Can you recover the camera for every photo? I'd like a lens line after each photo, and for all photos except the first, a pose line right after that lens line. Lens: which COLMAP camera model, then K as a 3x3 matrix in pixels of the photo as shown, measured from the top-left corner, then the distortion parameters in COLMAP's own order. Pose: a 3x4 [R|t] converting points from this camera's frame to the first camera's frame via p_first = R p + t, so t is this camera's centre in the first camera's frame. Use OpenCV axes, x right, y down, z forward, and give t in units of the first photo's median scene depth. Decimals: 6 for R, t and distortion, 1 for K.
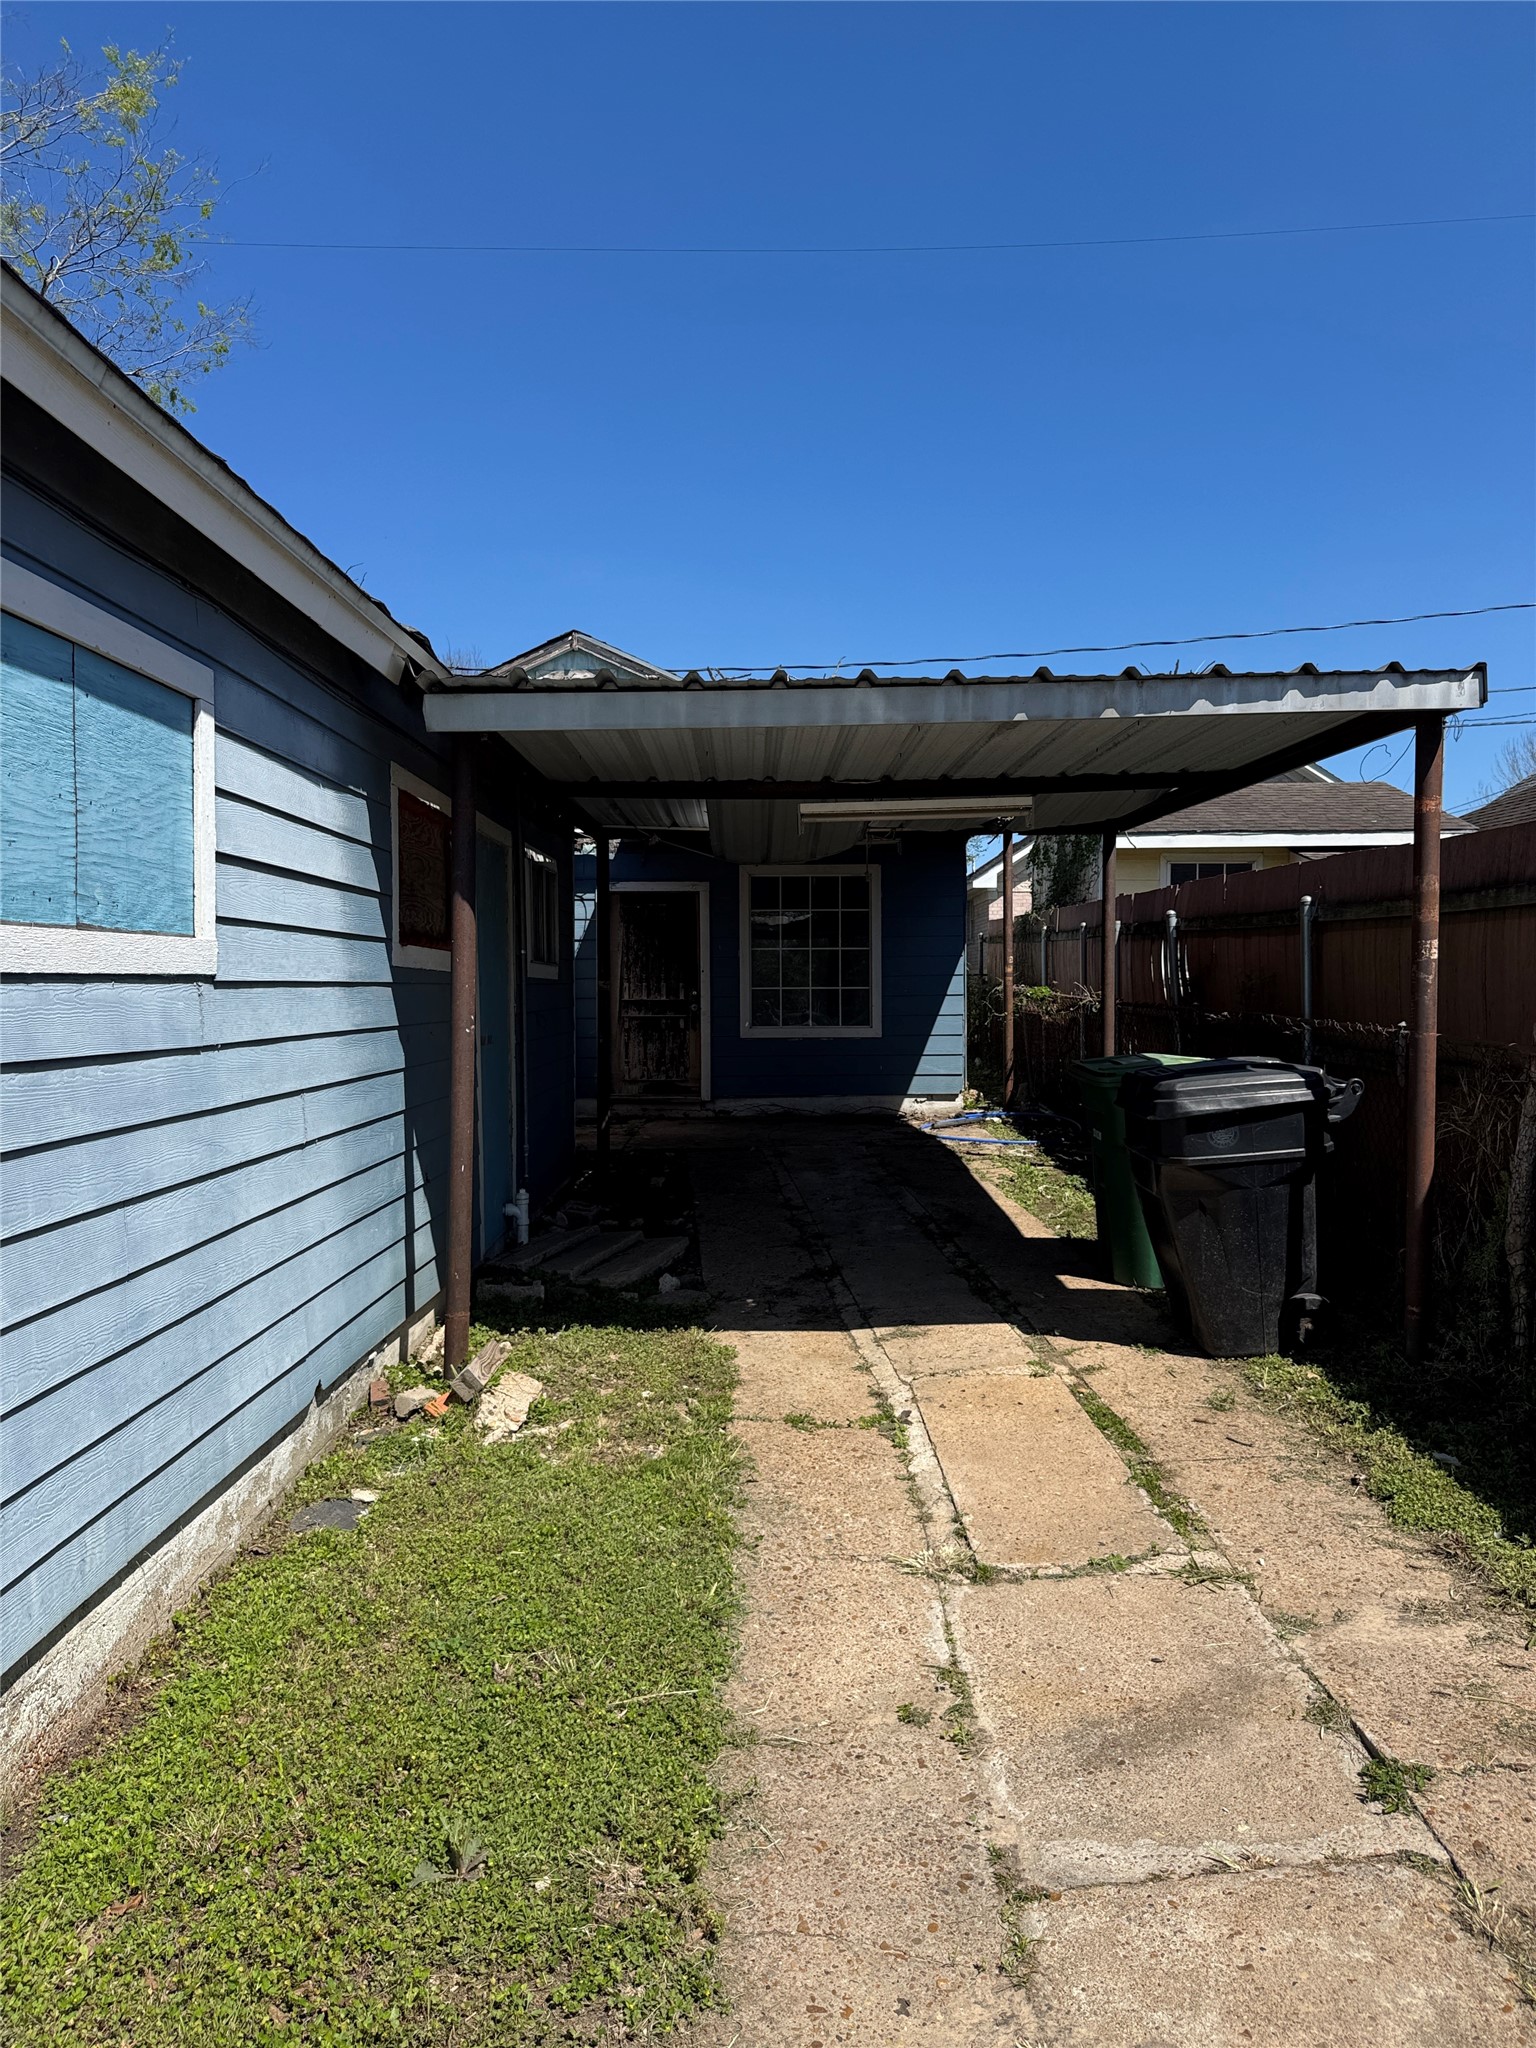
lens RADIAL K [[1419.8, 0, 768.0], [0, 1419.8, 1024.0], [0, 0, 1]] dist [-0.000448, -0.001083]
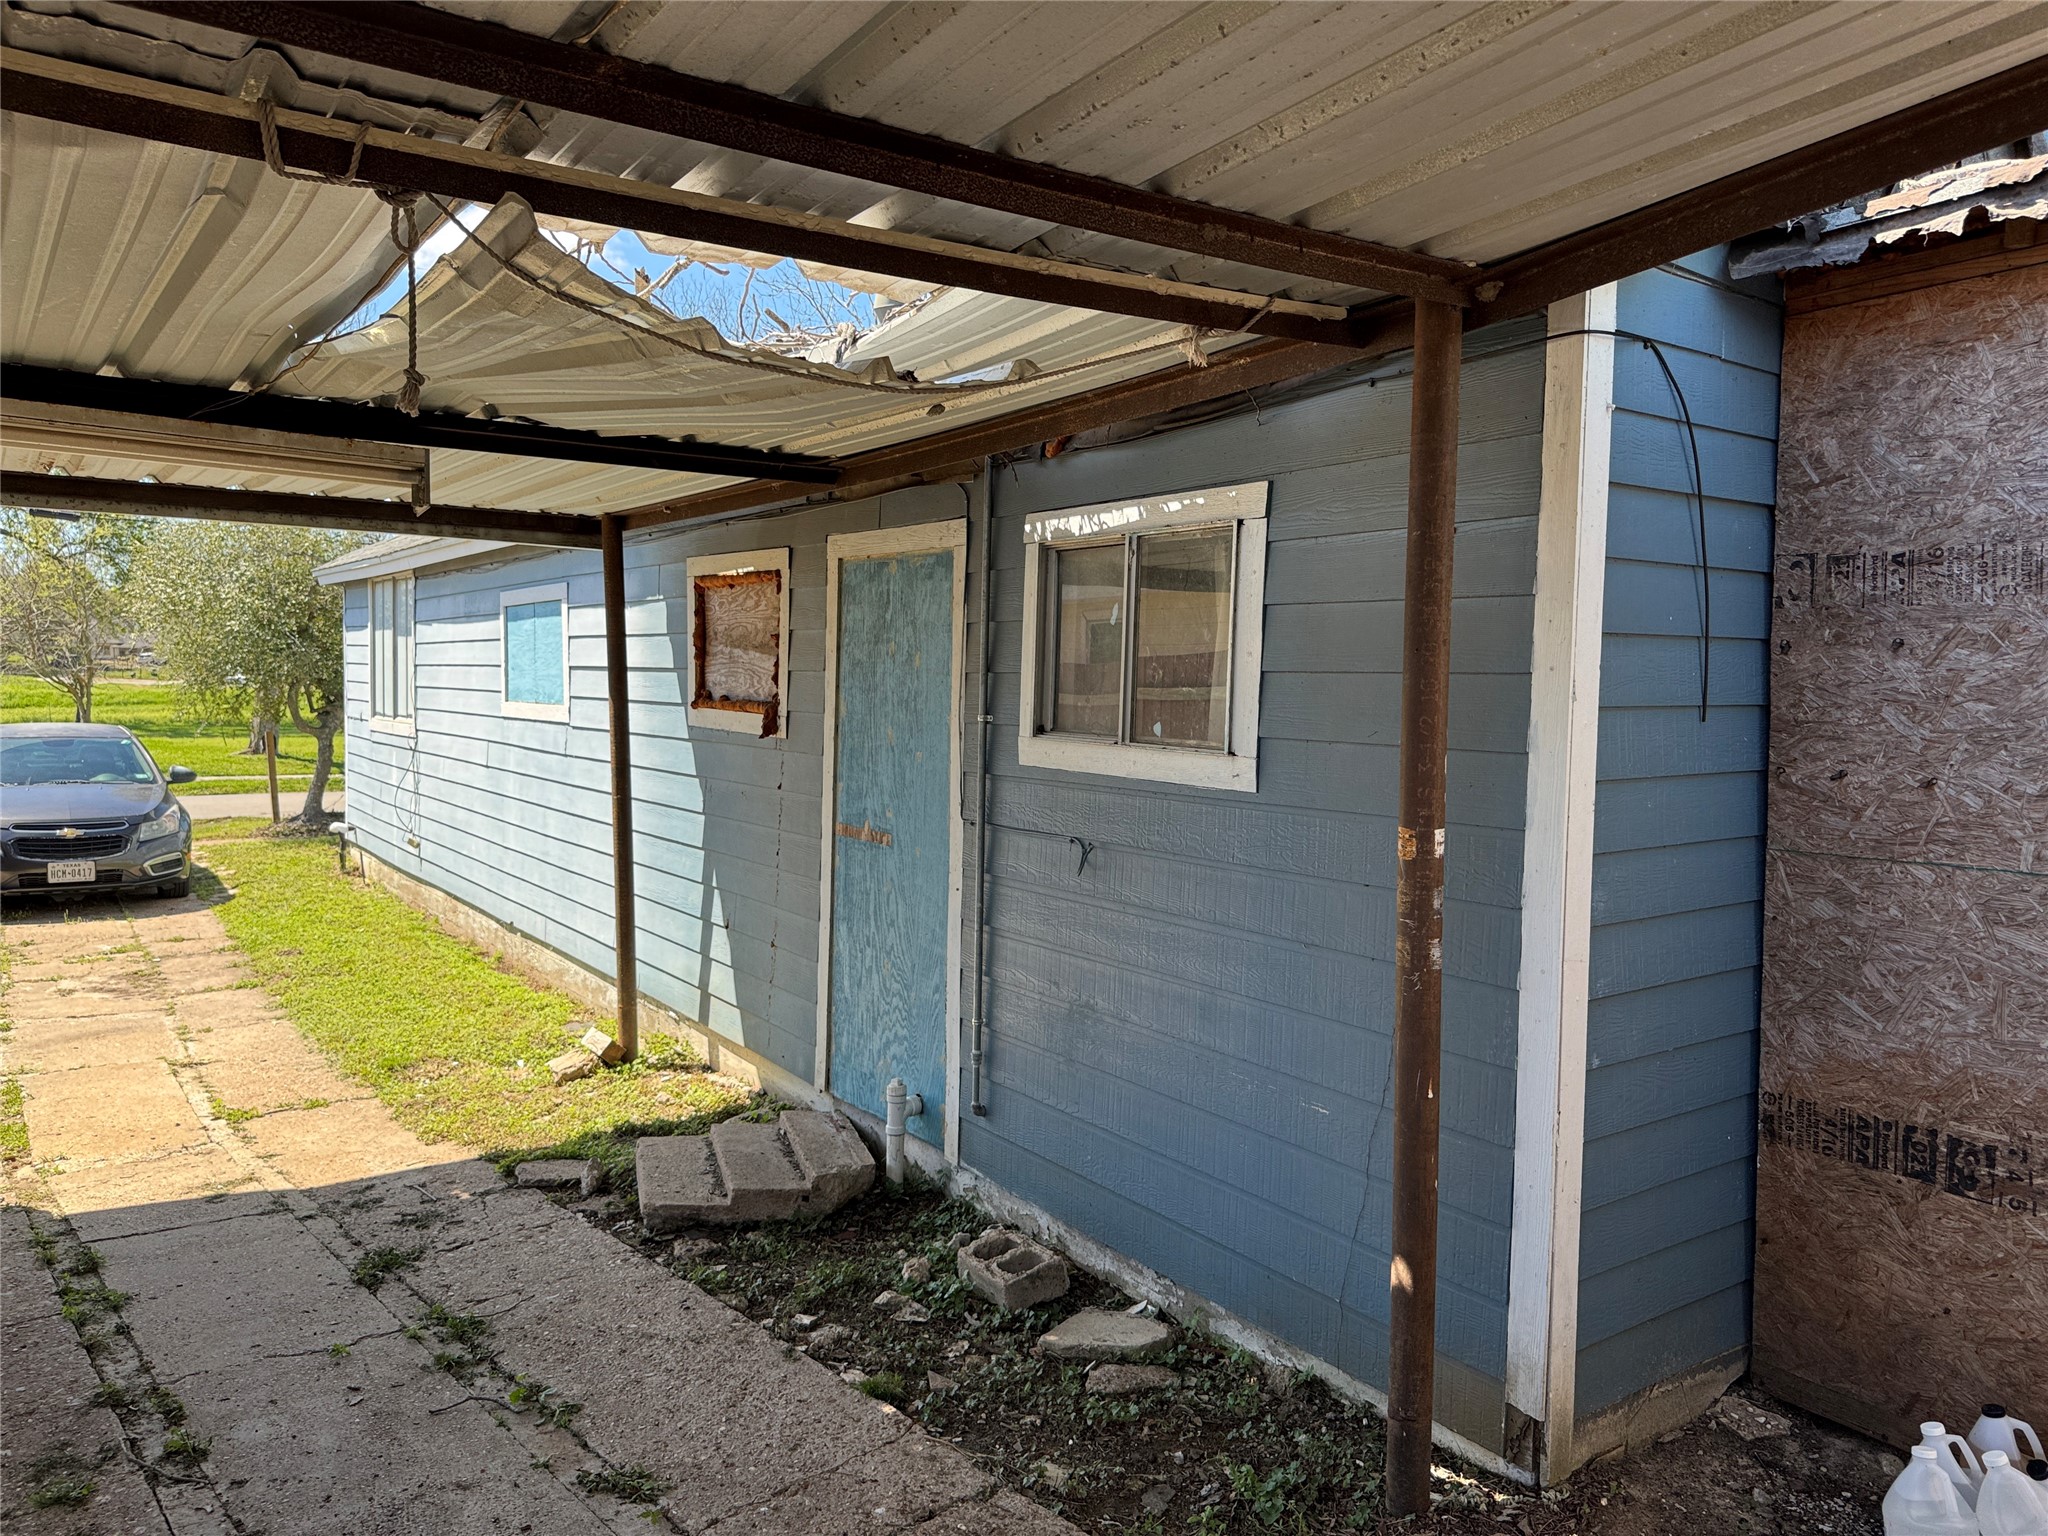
lens RADIAL K [[1419.8, 0, 1024.0], [0, 1419.8, 768.0], [0, 0, 1]] dist [-0.000448, -0.001083]
pose [[-0.813434, 0.034456, -0.580635, 0.205663], [-0.005186, 0.997775, 0.066475, -0.083921], [0.581633, 0.057084, -0.811446, 2.138408]]
